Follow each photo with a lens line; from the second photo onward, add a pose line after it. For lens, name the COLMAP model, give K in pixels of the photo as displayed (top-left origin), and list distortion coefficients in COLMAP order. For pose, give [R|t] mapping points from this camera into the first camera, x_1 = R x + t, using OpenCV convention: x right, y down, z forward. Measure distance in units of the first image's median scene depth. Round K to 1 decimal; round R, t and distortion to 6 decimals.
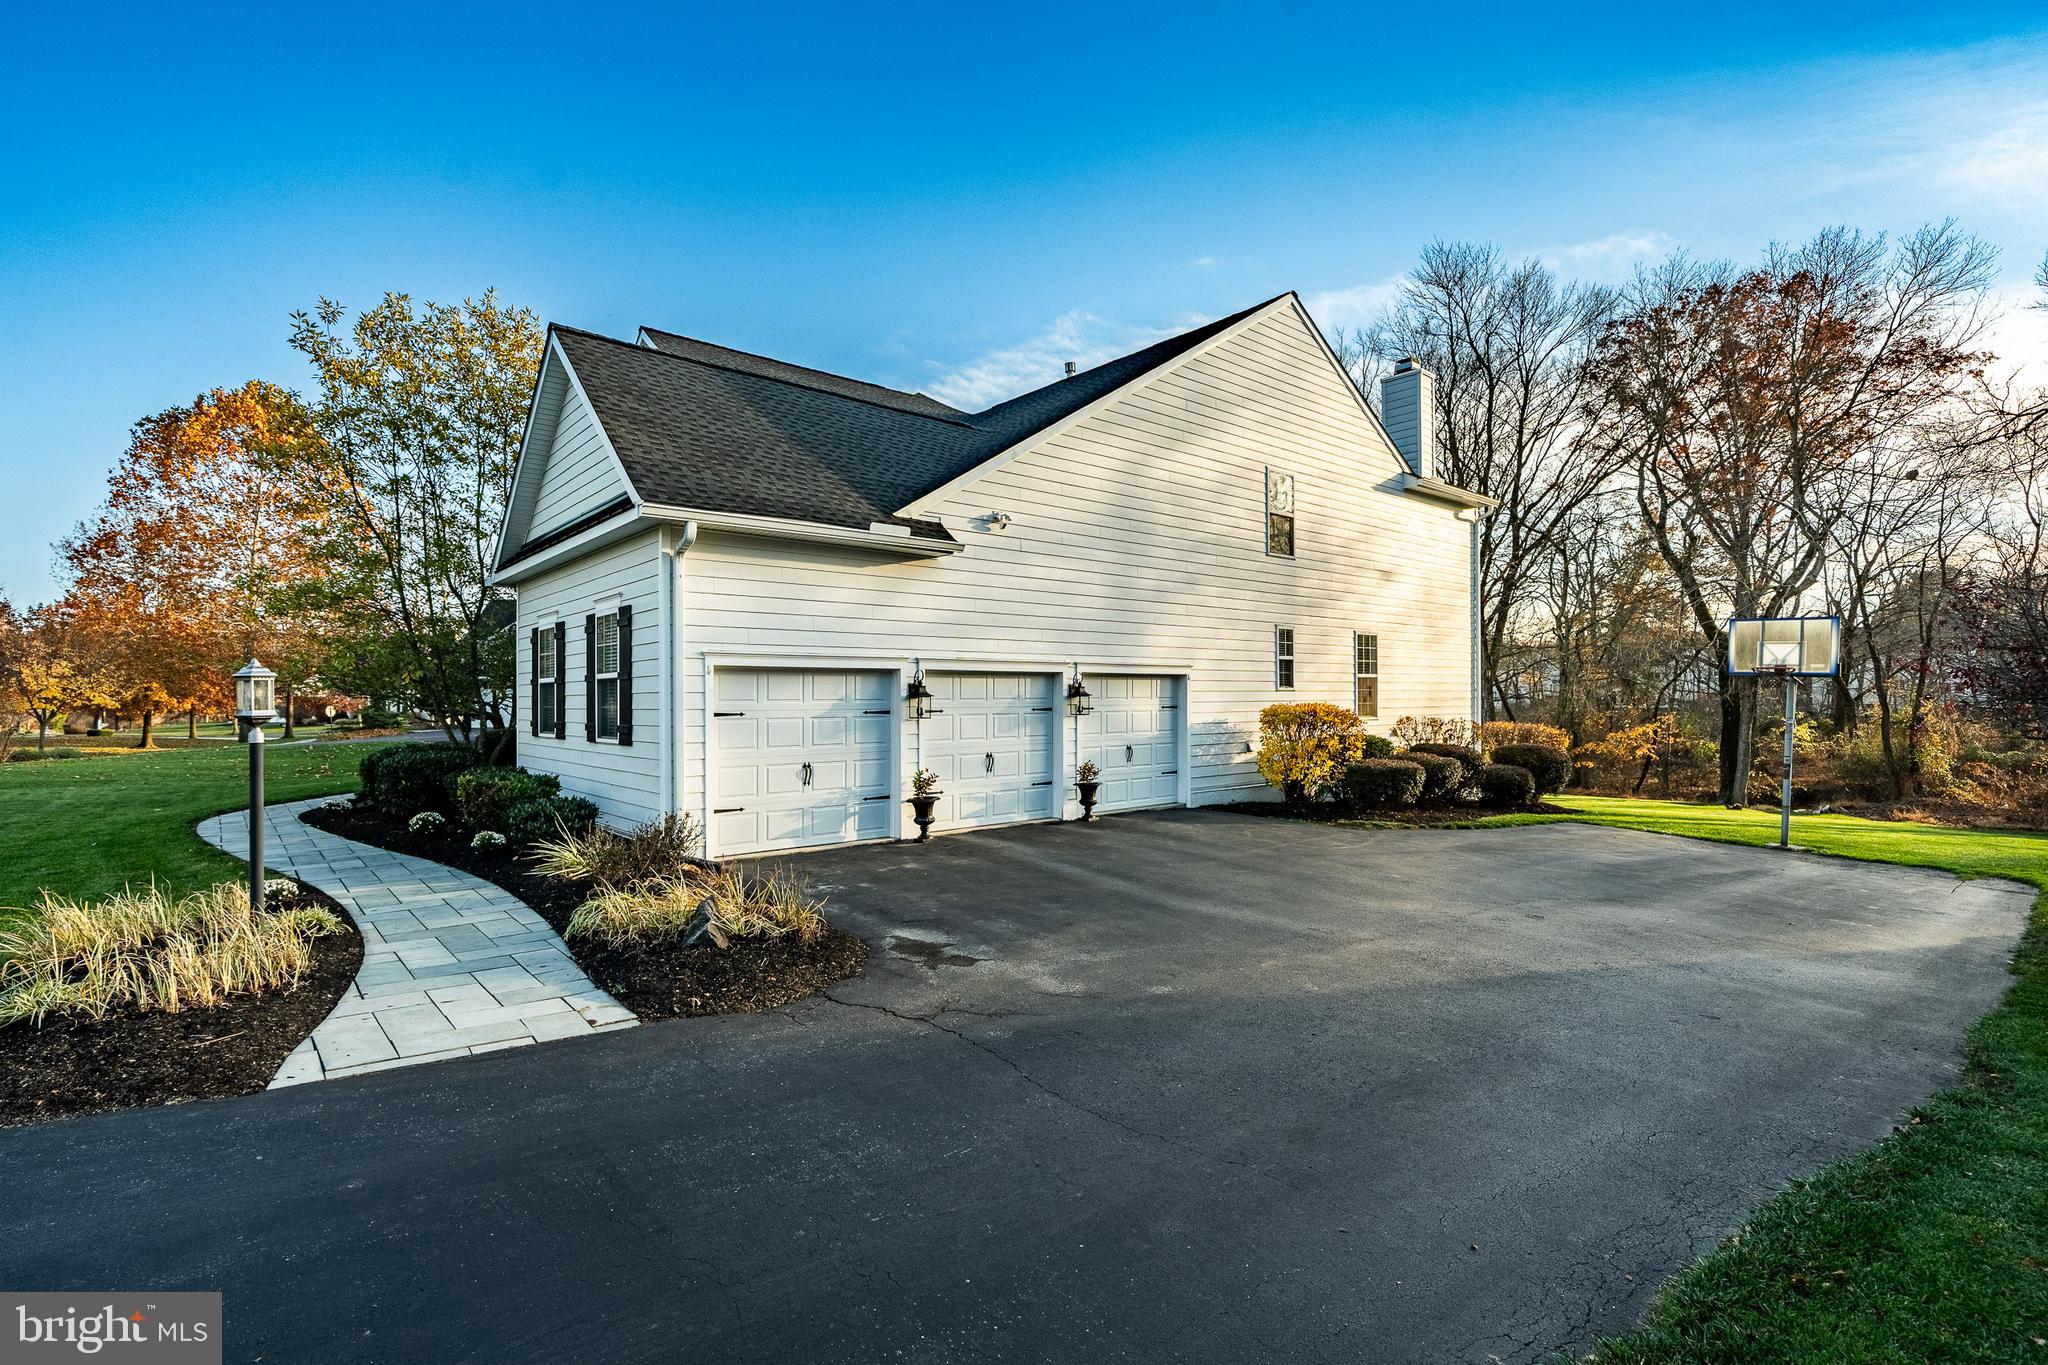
lens RADIAL K [[915.5, 0, 1012.8], [0, 915.5, 683.0], [0, 0, 1]] dist [-0.004995, -0.000128]
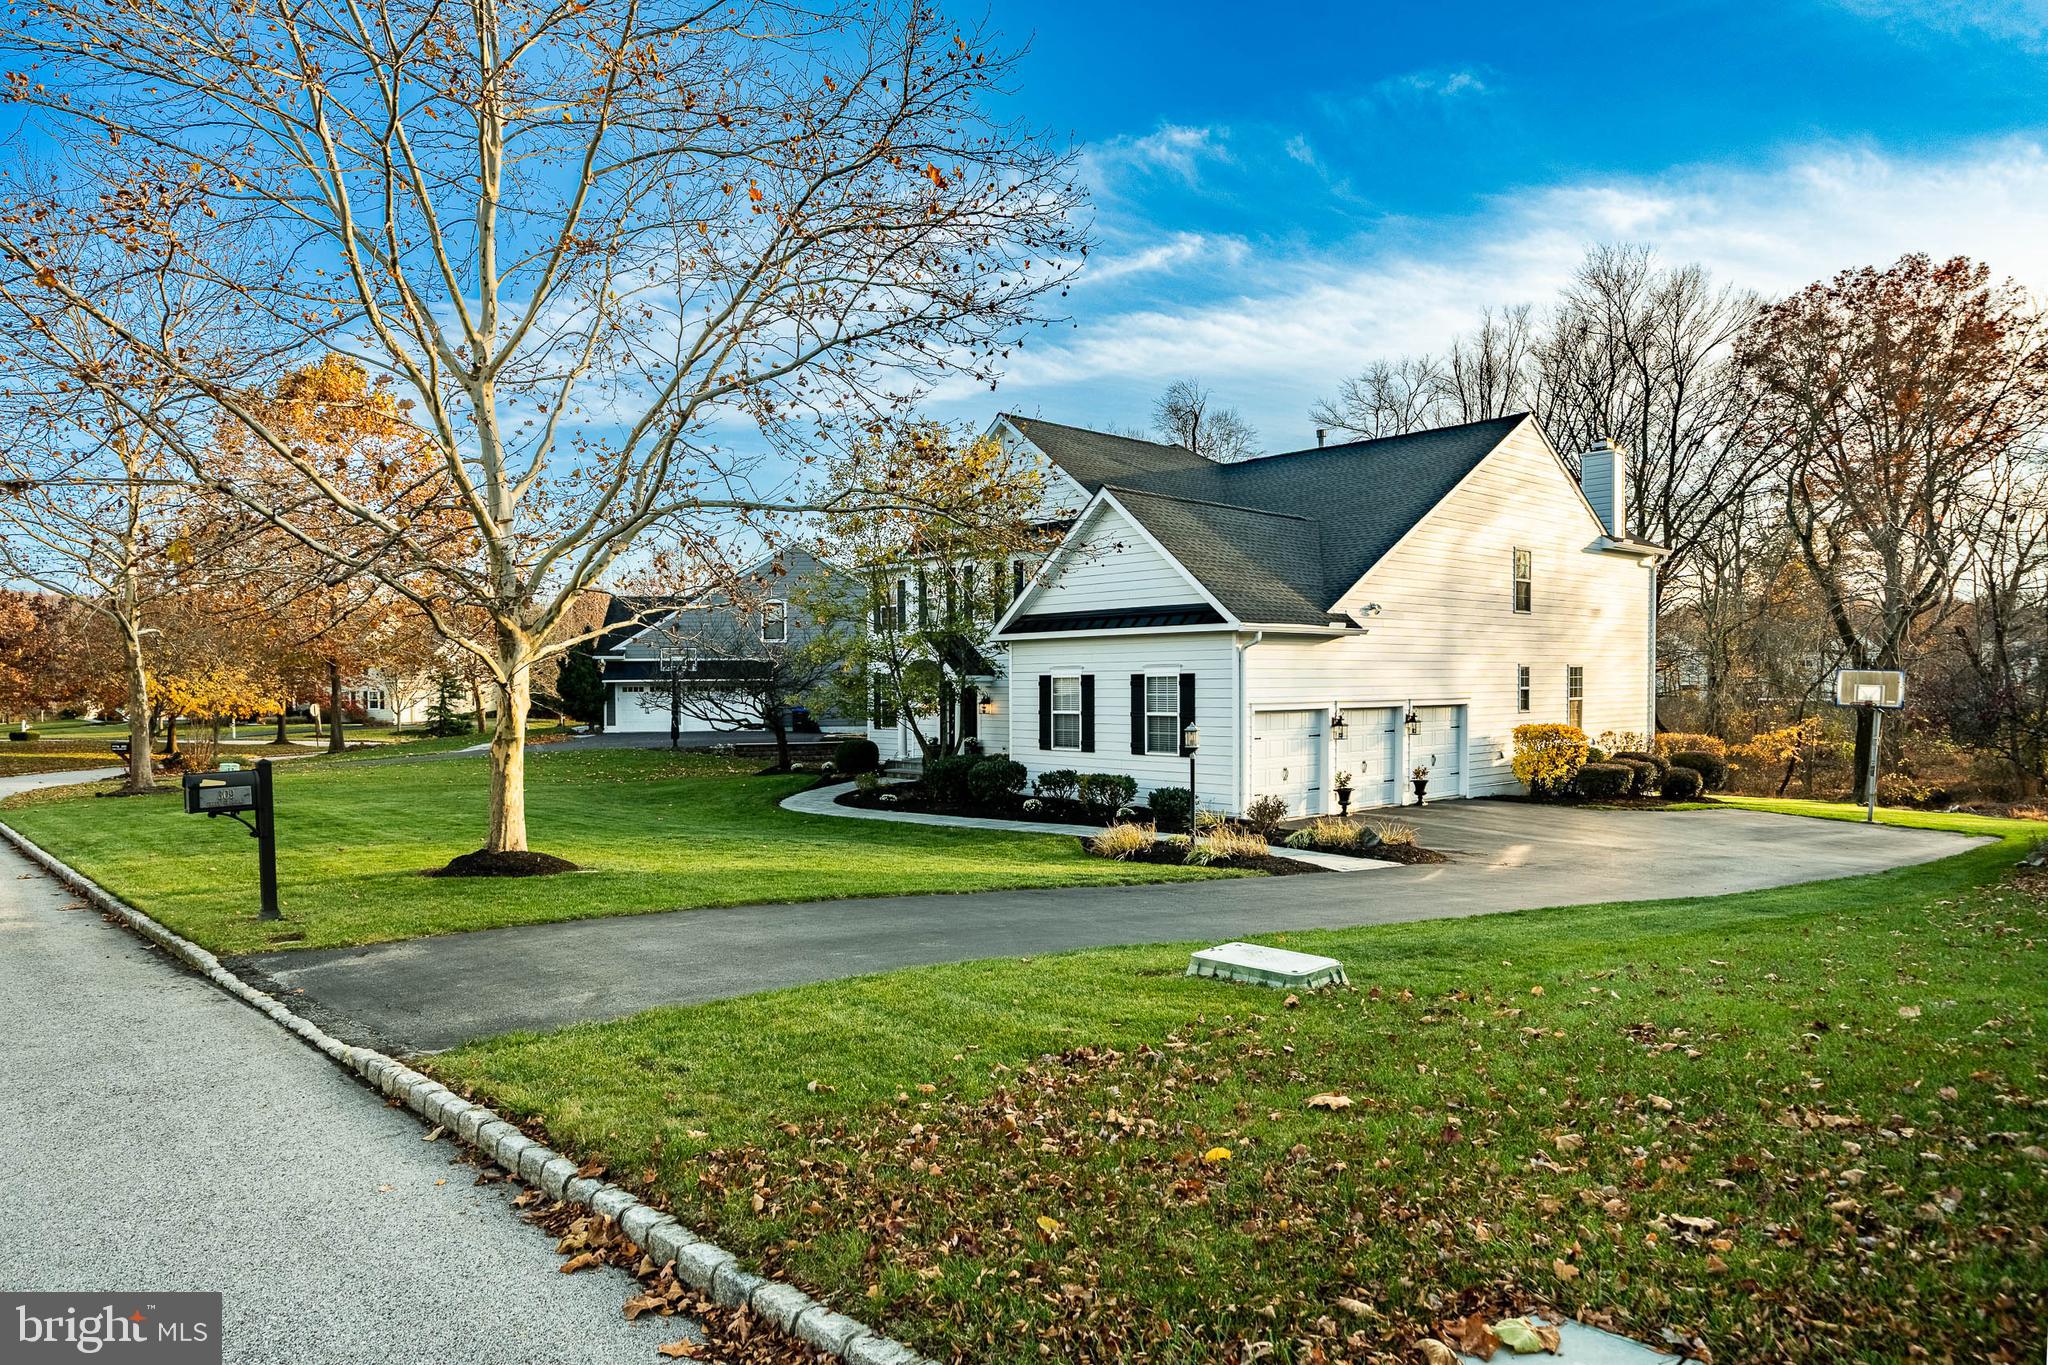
lens RADIAL K [[1259.0, 0, 1028.3], [0, 1259.0, 693.2], [0, 0, 1]] dist [-0.003370, 0.000431]
pose [[0.998450, 0.000925, 0.055652, -0.527046], [-0.002540, 0.999578, 0.028954, -0.071017], [-0.055601, -0.029050, 0.998030, -0.794657]]
